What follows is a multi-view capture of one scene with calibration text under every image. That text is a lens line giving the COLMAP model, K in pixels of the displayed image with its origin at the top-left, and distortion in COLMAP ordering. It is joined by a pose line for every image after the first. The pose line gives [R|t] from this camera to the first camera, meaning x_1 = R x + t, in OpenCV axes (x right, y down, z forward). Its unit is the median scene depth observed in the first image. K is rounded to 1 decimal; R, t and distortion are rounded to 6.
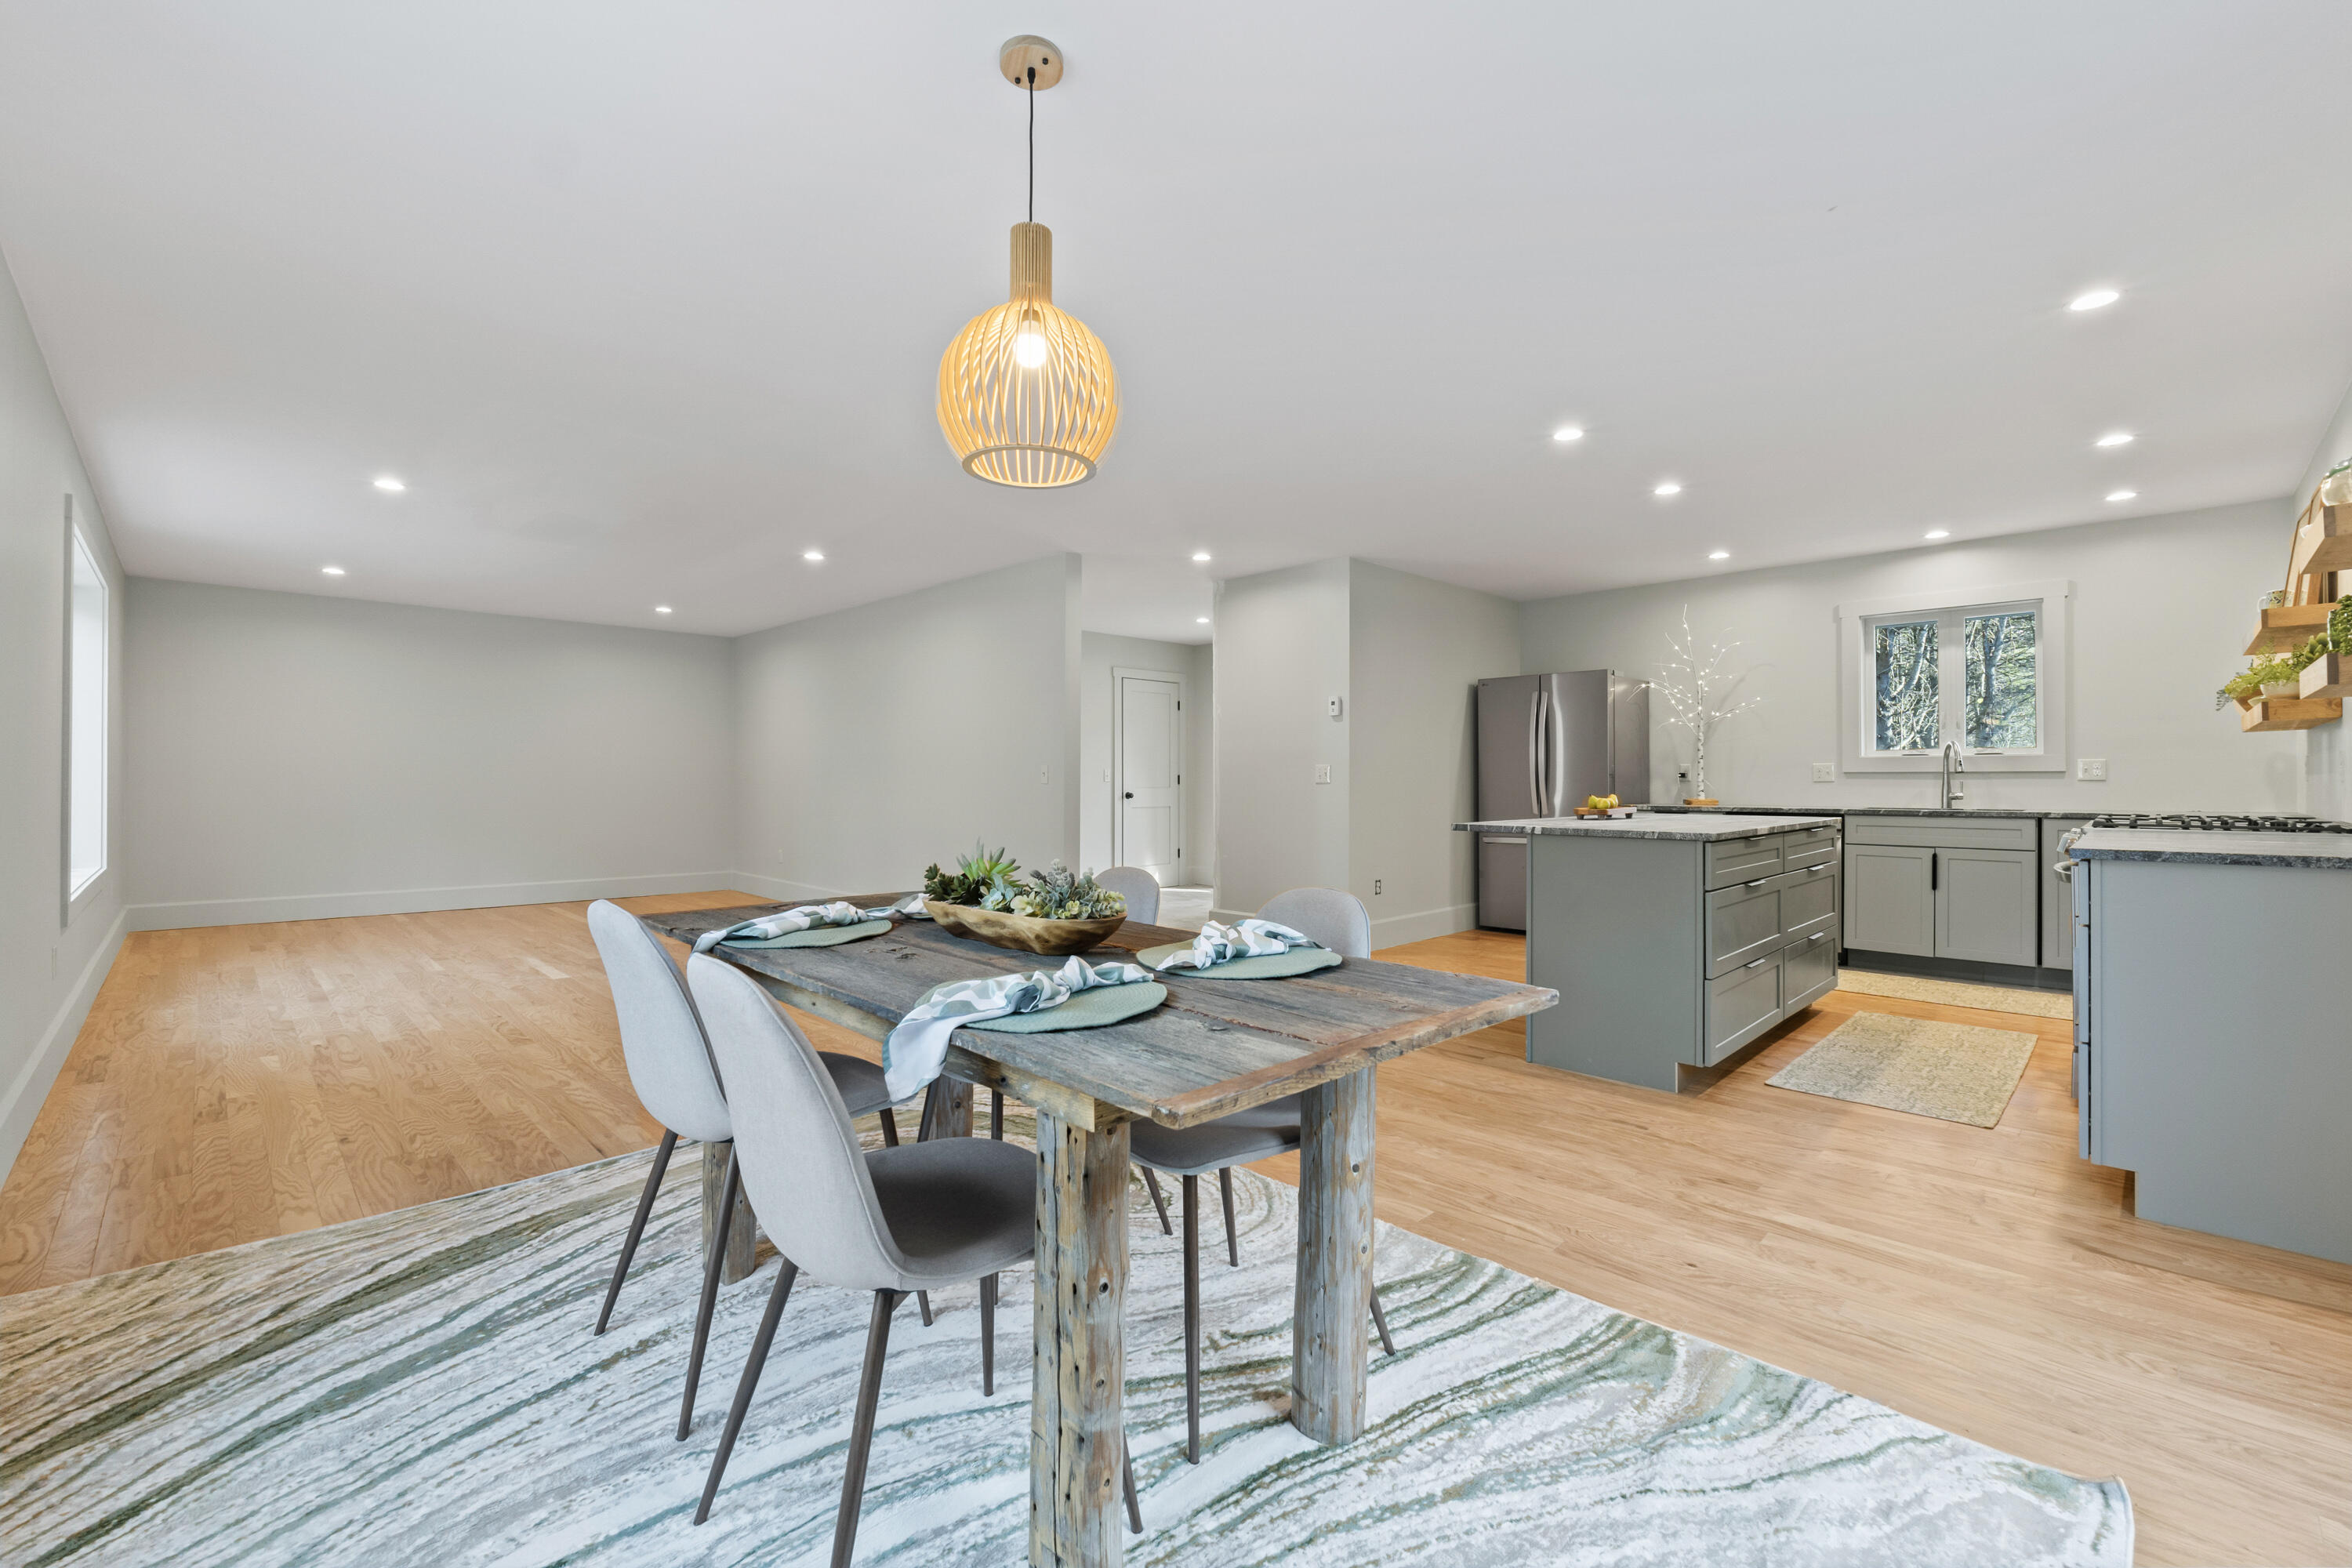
lens RADIAL K [[990.8, 0, 1179.4], [0, 990.8, 776.4], [0, 0, 1]] dist [-0.002851, -0.000199]
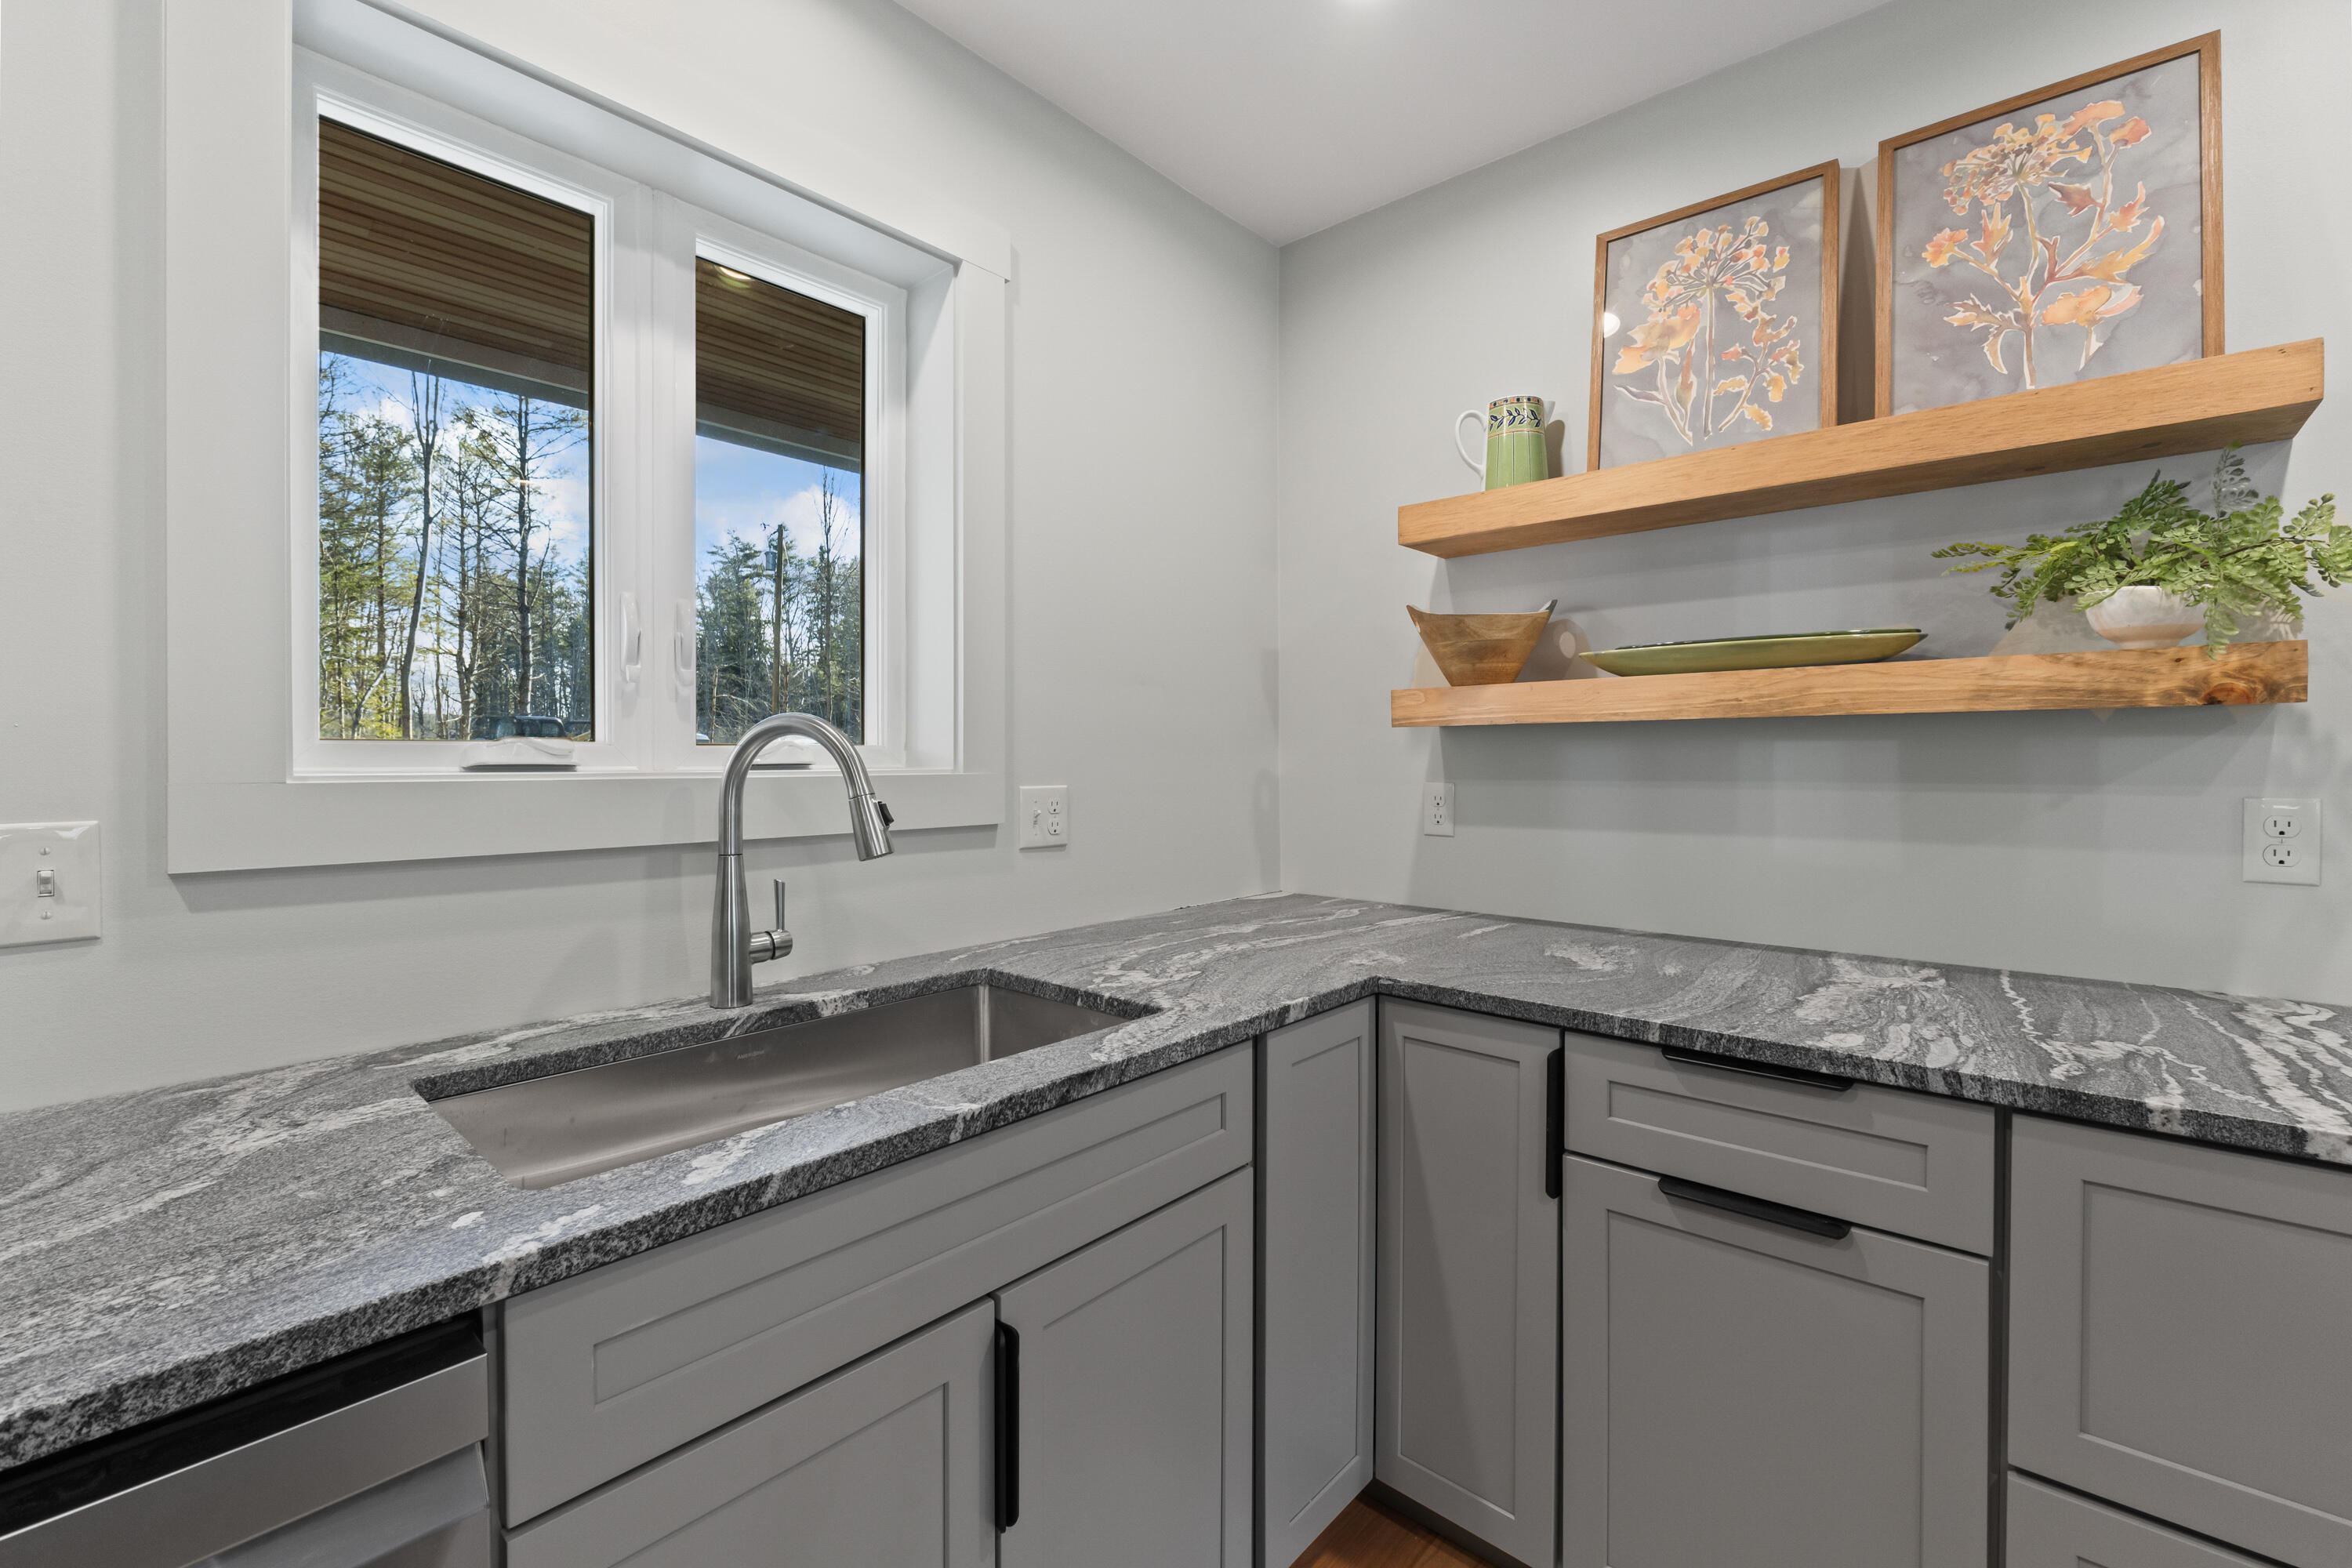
lens RADIAL K [[980.3, 0, 1169.0], [0, 980.3, 761.1], [0, 0, 1]] dist [-0.015147, -0.000046]
pose [[-0.060533, -0.002564, 0.998163, 0.521983], [-0.003229, 0.999992, 0.002372, -0.024100], [-0.998161, -0.003080, -0.060540, 0.876555]]
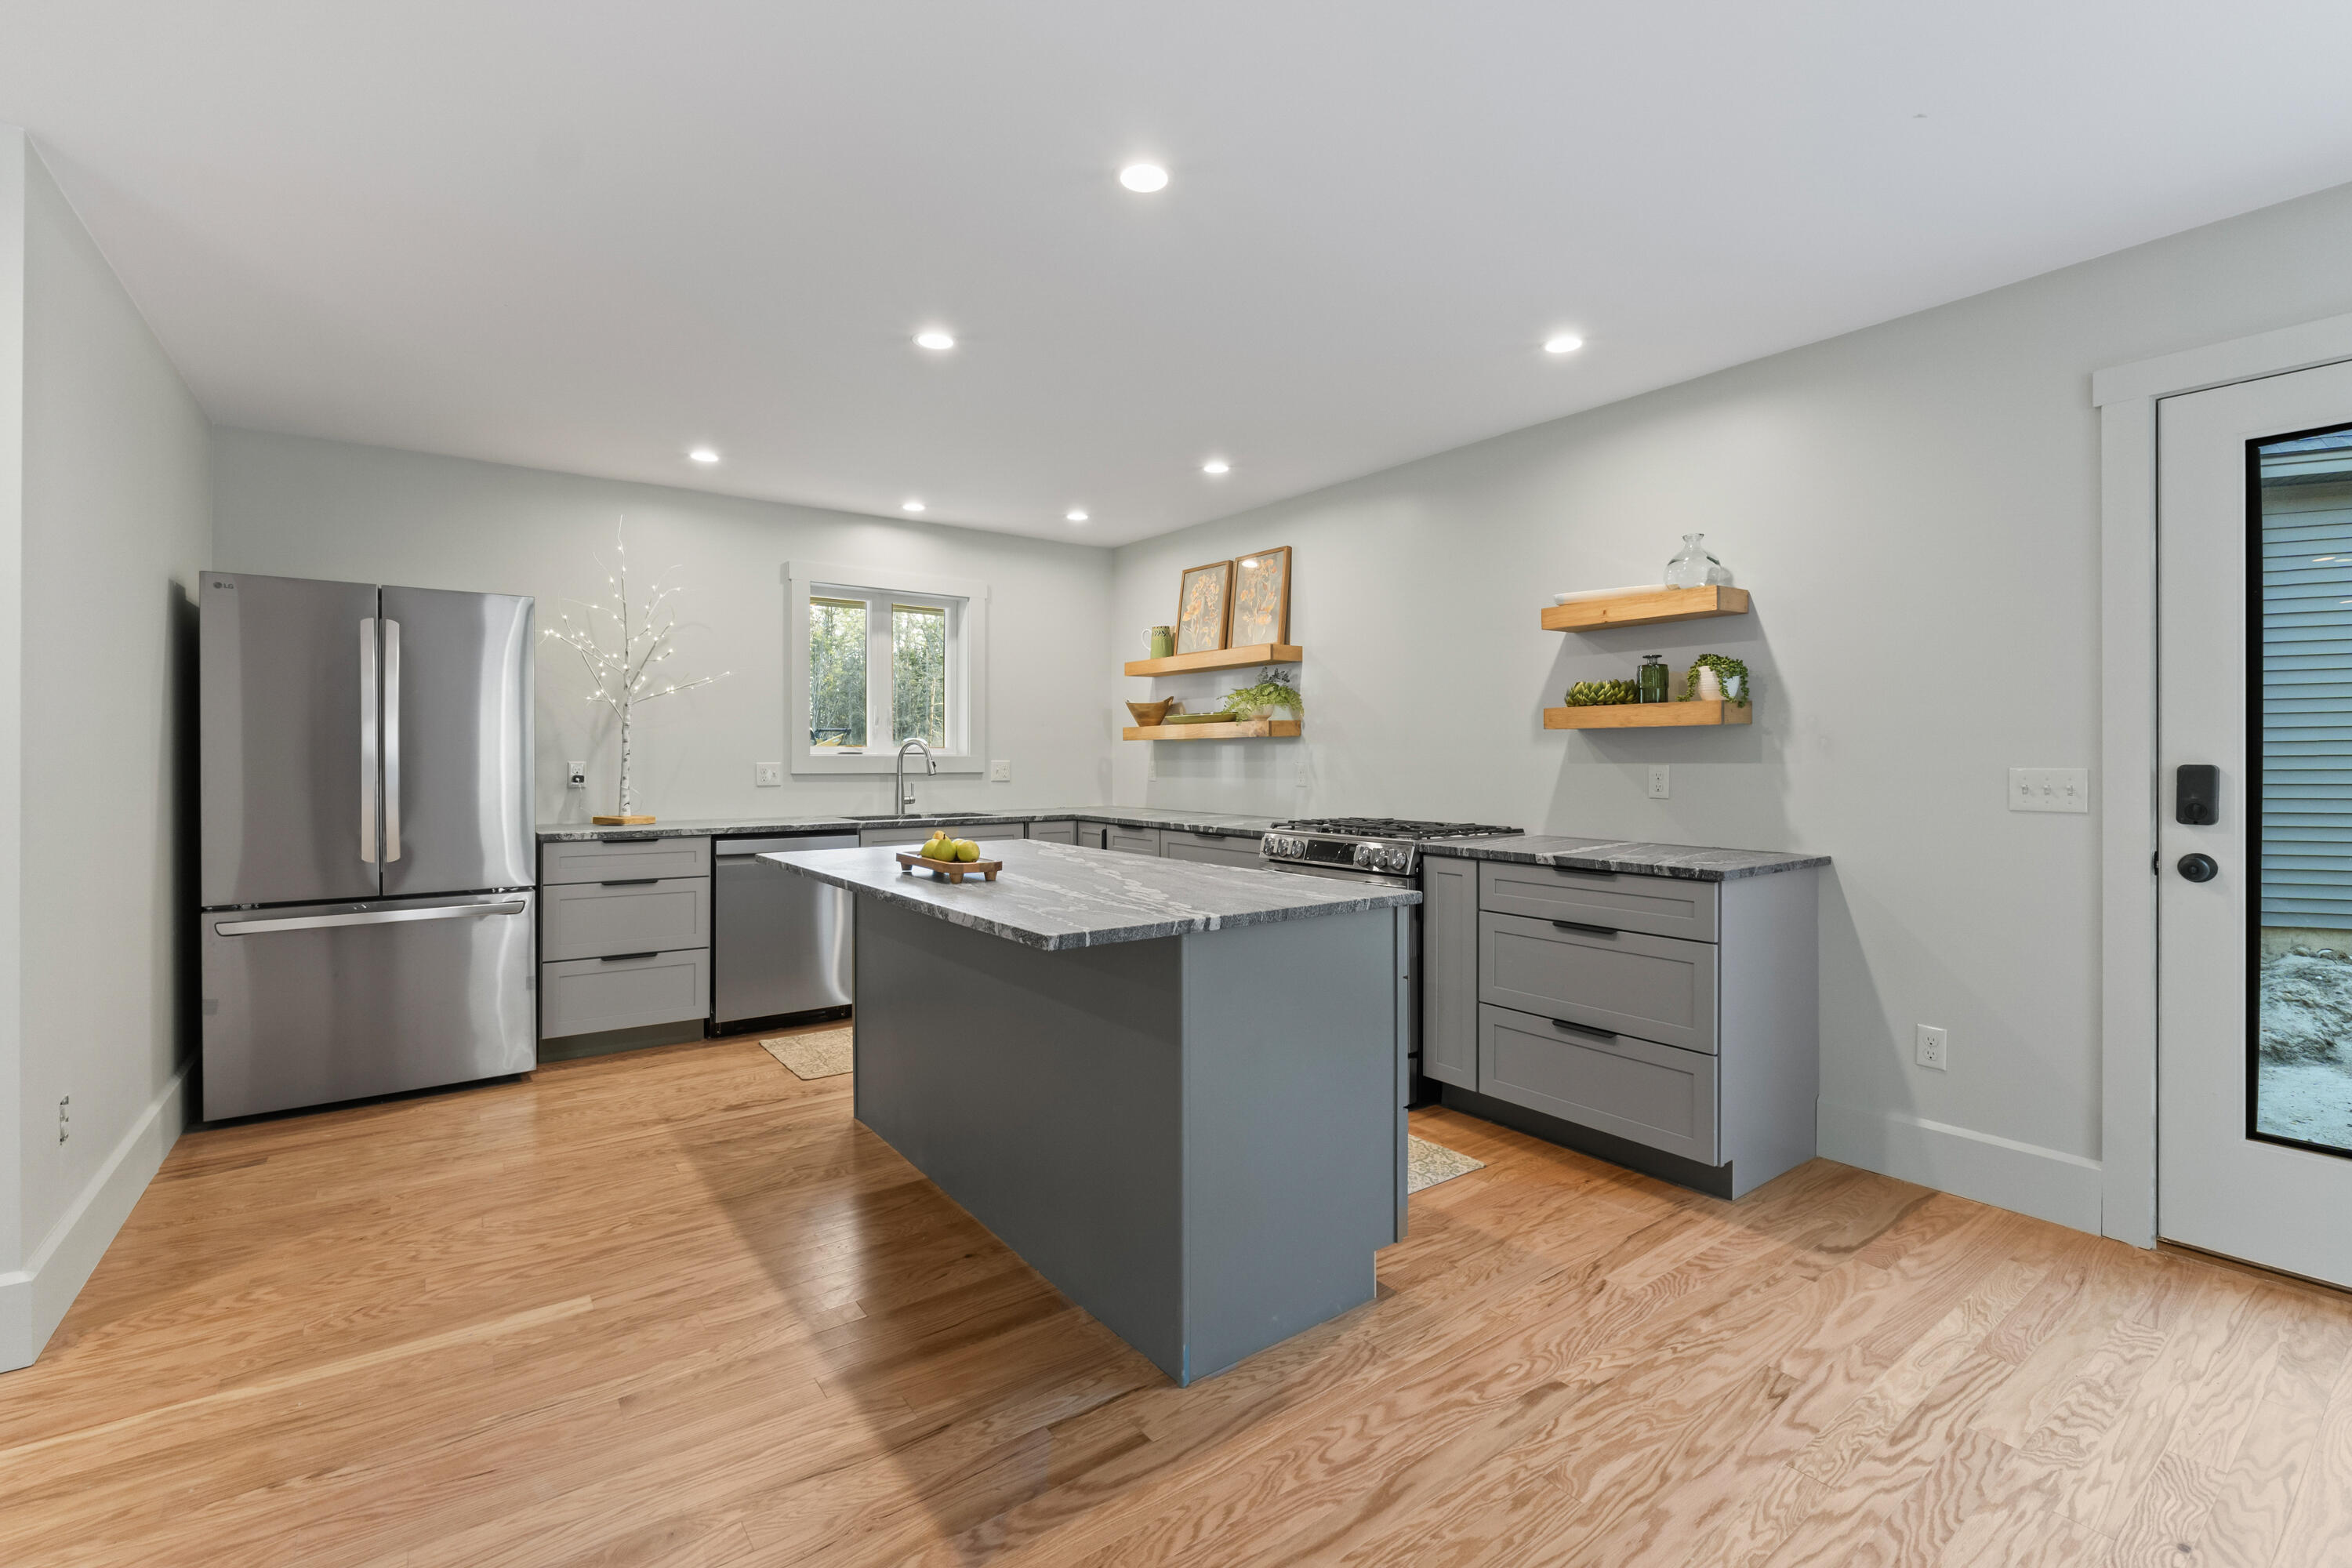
lens RADIAL K [[1031.4, 0, 1175.9], [0, 1031.4, 756.6], [0, 0, 1]] dist [-0.000977, 0.000048]
pose [[0.139885, 0.000559, 0.990168, -0.107662], [-0.004526, 0.999990, 0.000074, -0.020111], [-0.990157, -0.004492, 0.139886, 0.598220]]
